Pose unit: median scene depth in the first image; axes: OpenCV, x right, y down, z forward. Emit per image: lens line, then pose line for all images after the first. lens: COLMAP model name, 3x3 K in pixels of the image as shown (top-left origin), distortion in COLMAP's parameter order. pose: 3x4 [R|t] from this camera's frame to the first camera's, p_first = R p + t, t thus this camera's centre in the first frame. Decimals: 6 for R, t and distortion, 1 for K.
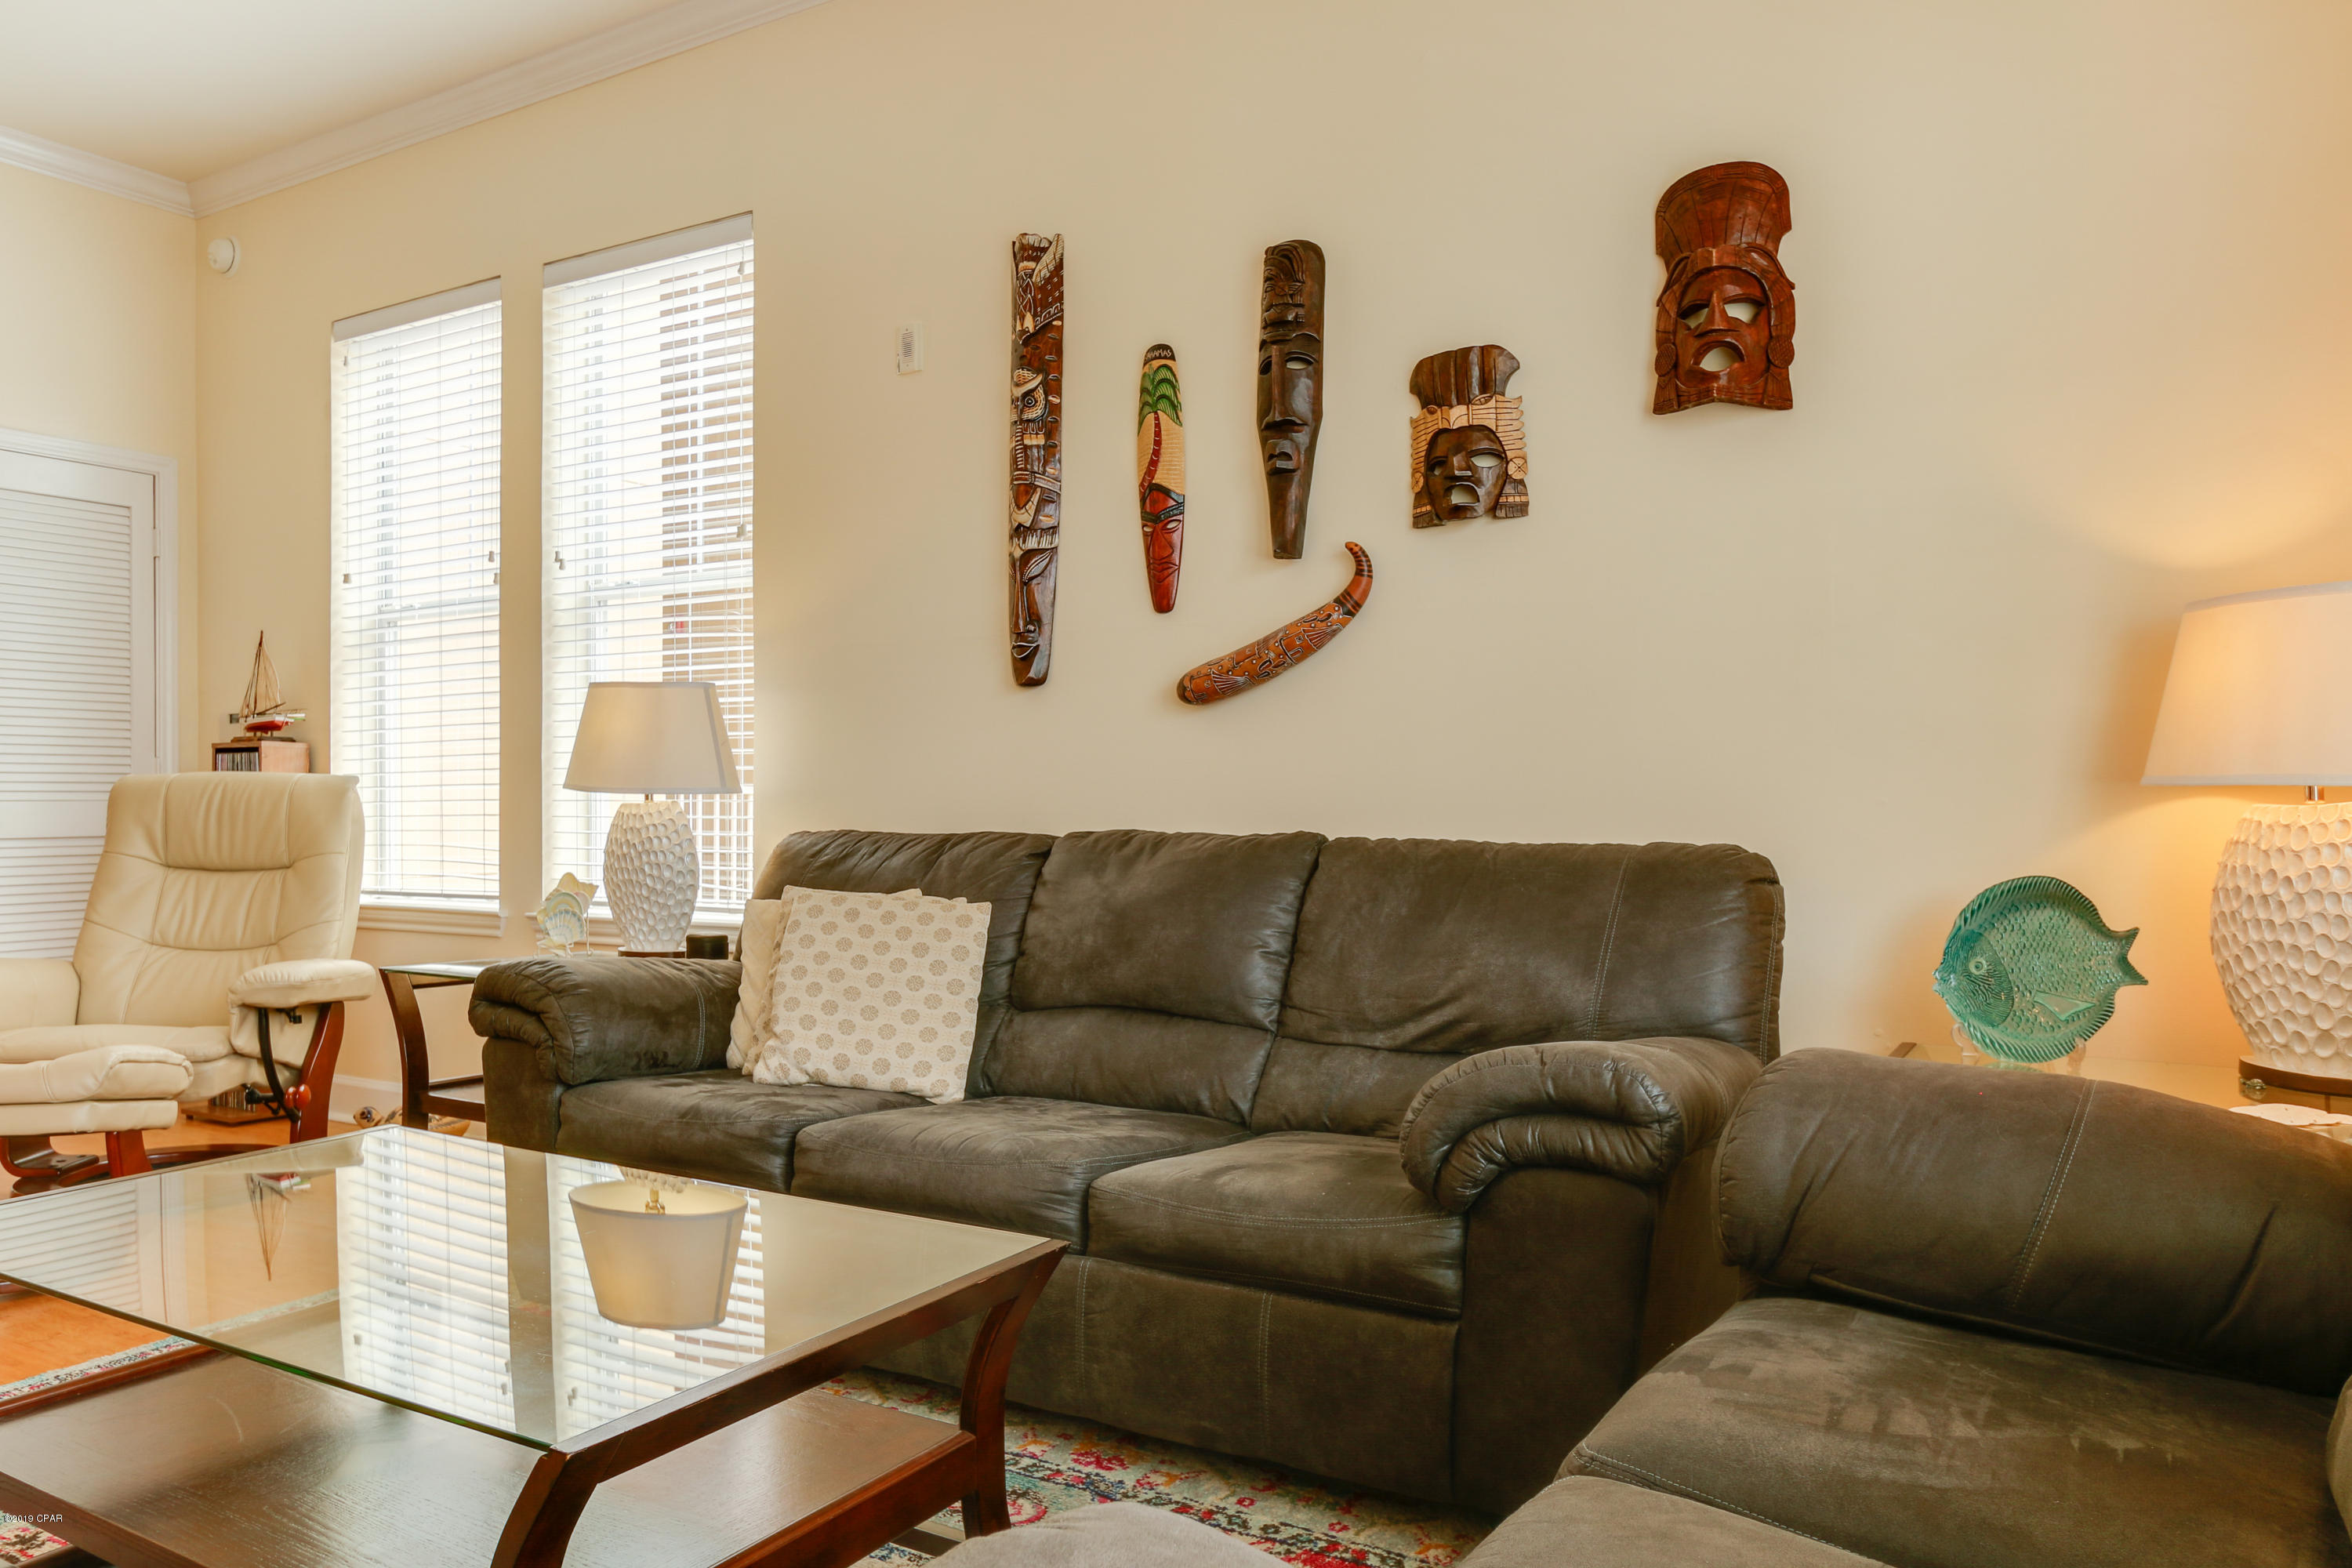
lens RADIAL K [[1595.8, 0, 1161.8], [0, 1595.8, 801.9], [0, 0, 1]] dist [-0.015950, 0.013263]
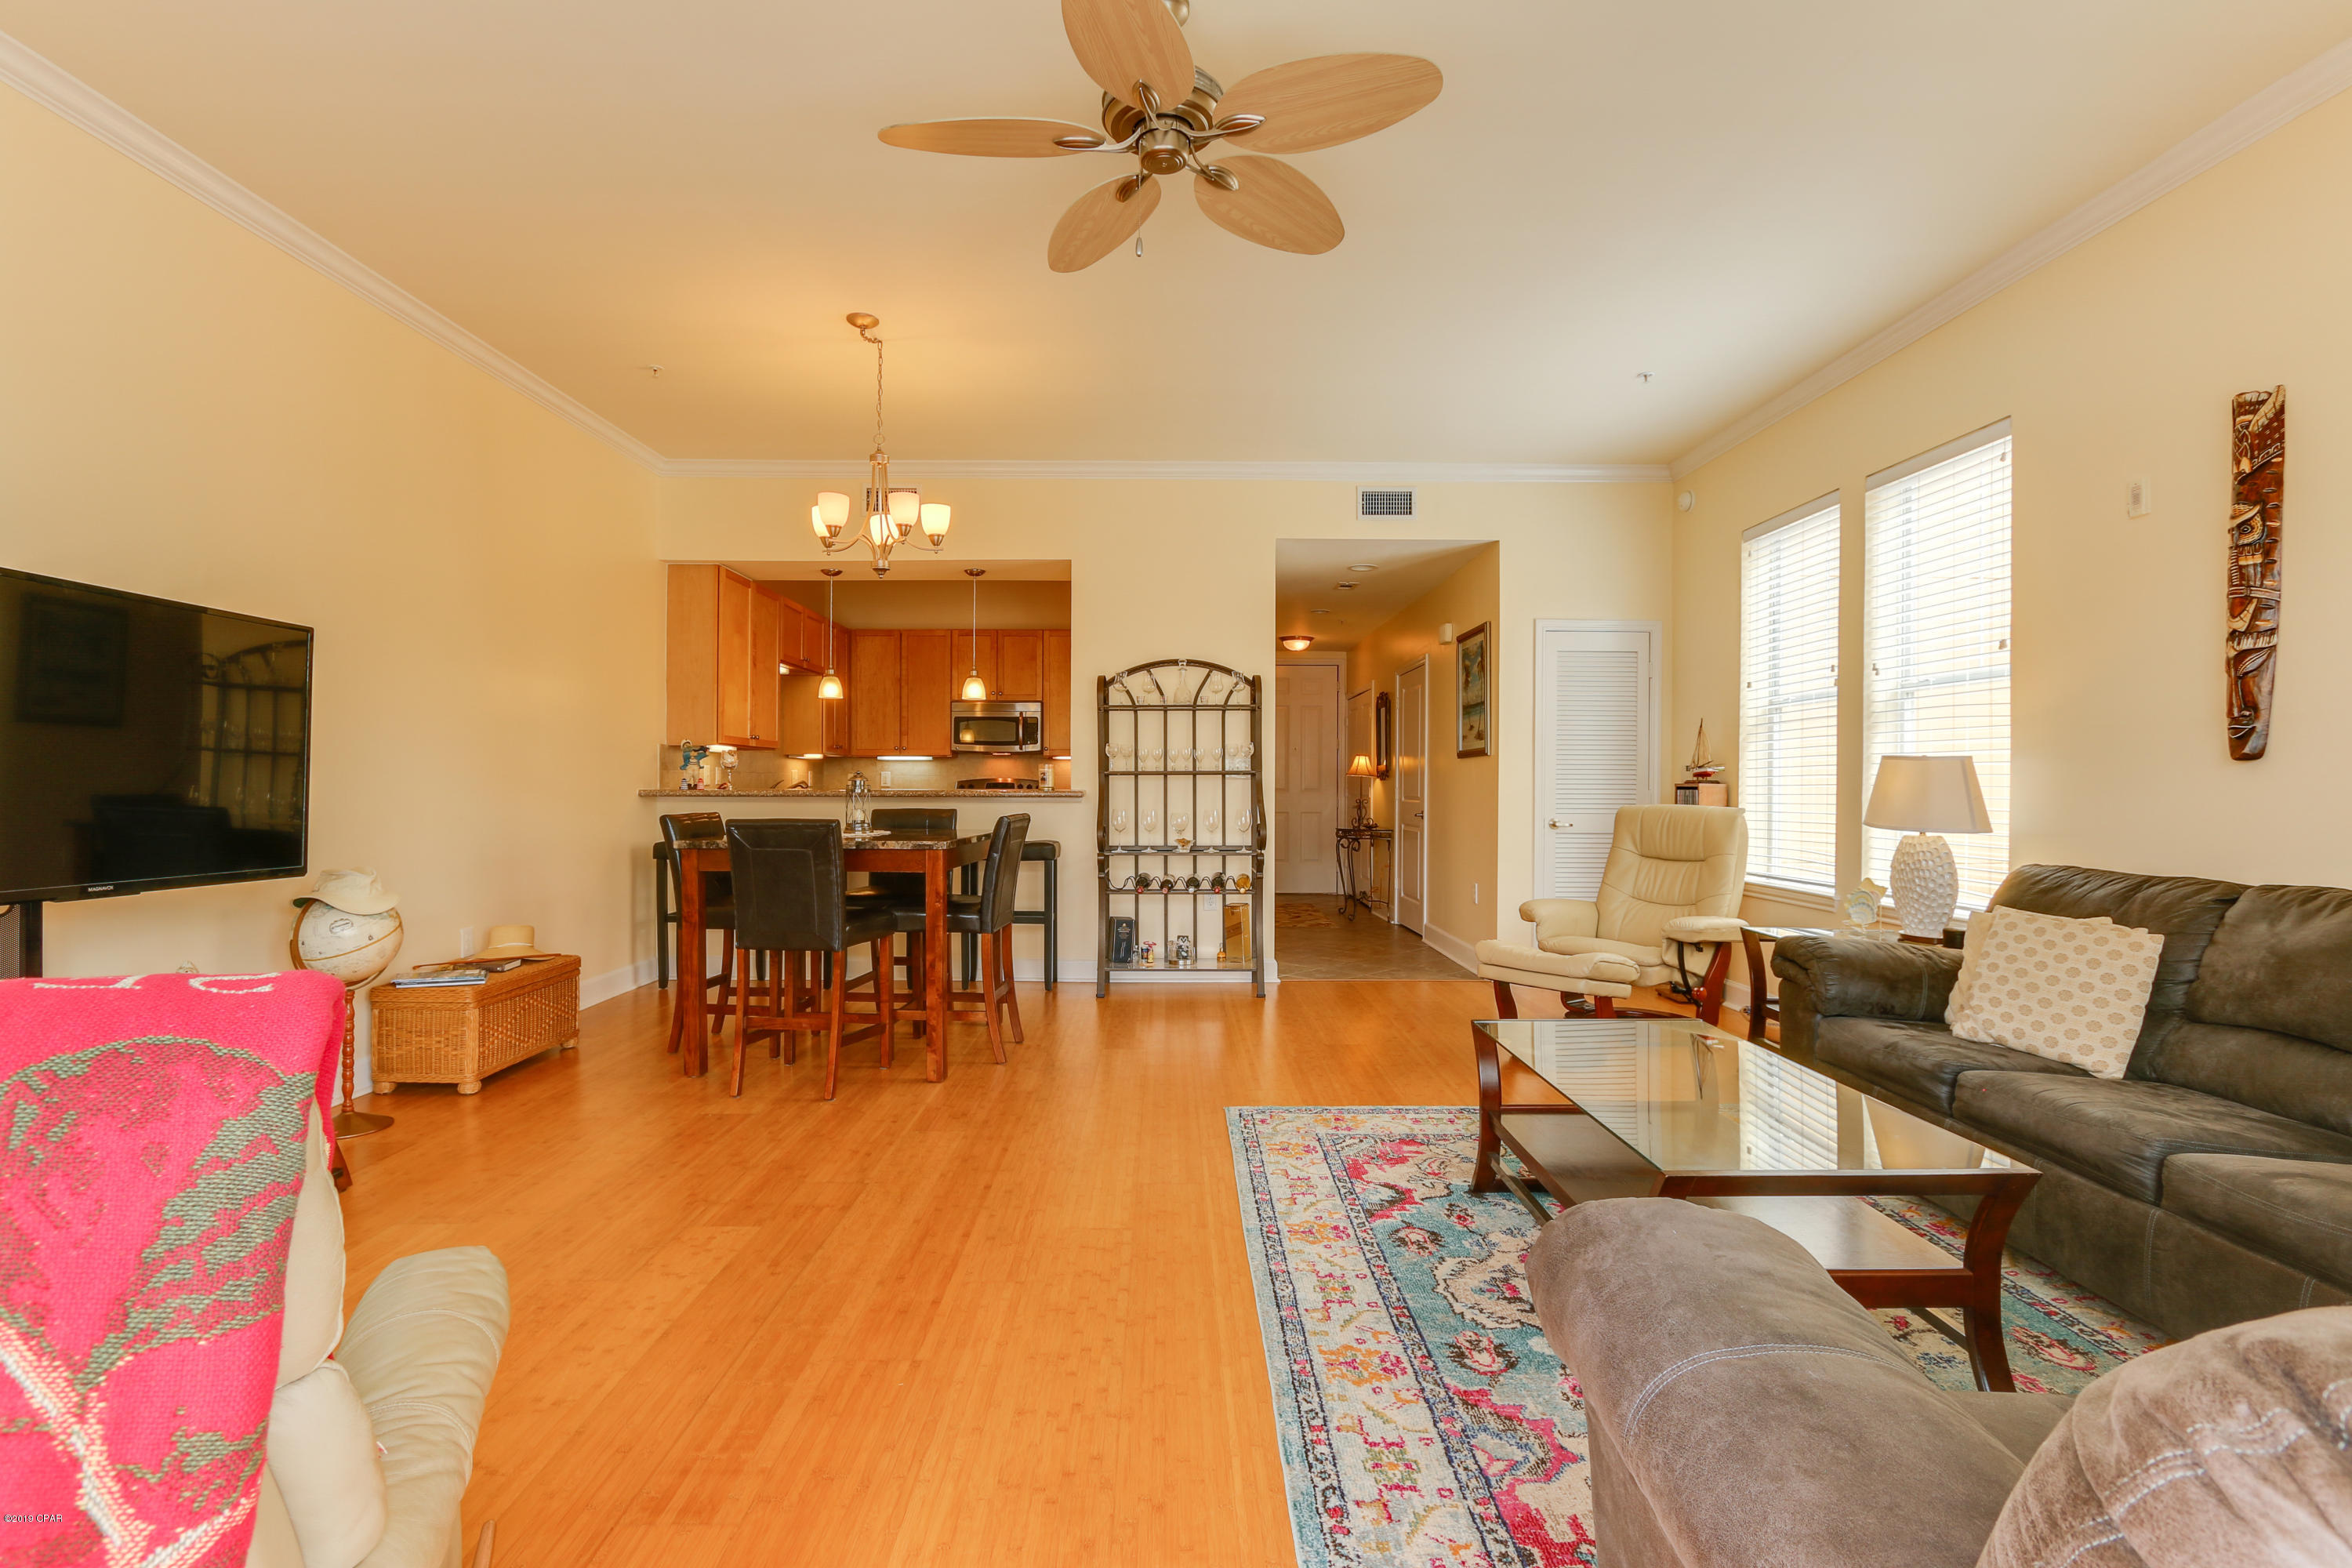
lens RADIAL K [[1093.2, 0, 1182.0], [0, 1093.2, 781.8], [0, 0, 1]] dist [-0.017188, 0.003947]
pose [[0.526668, 0.005832, -0.850051, 0.199308], [-0.008657, 0.999961, 0.001497, -0.051539], [0.850027, 0.006571, 0.526698, -0.140873]]
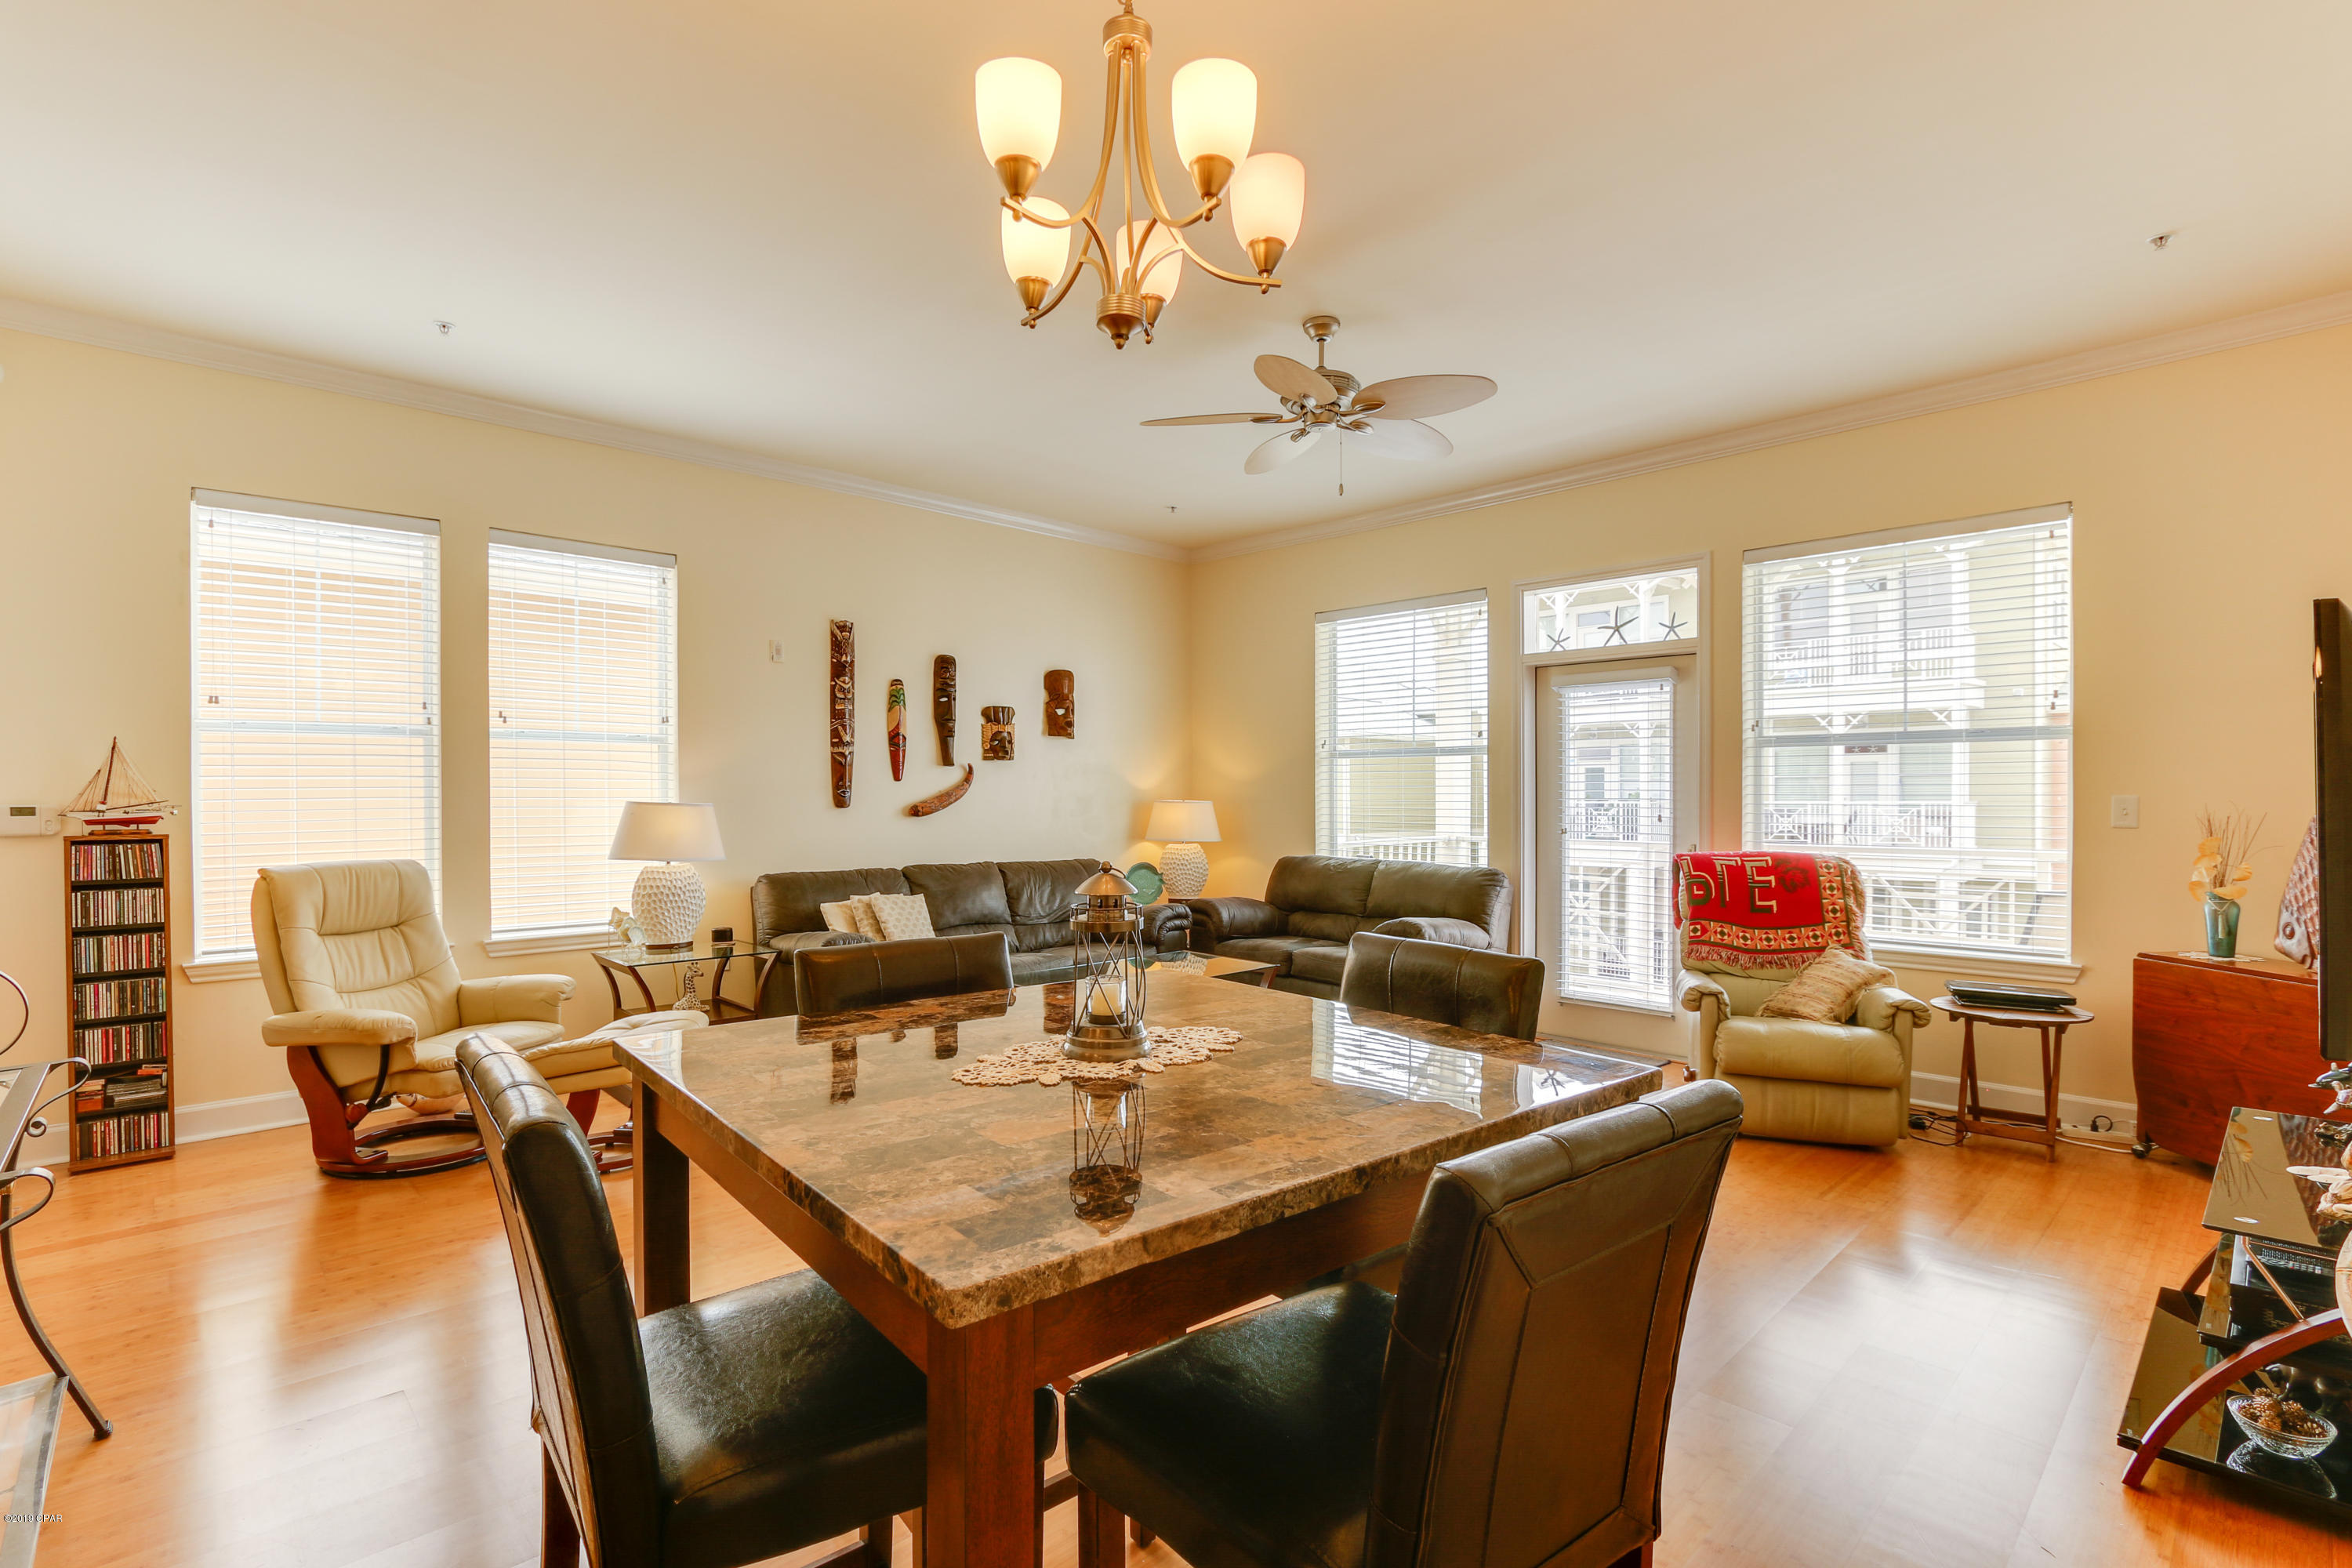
lens RADIAL K [[1093.2, 0, 1170.4], [0, 1093.2, 795.2], [0, 0, 1]] dist [-0.017188, 0.003947]
pose [[0.269145, 0.002882, 0.963095, -1.597056], [0.002196, 0.999991, -0.003607, -0.086270], [-0.963097, 0.003086, 0.269136, 0.076907]]
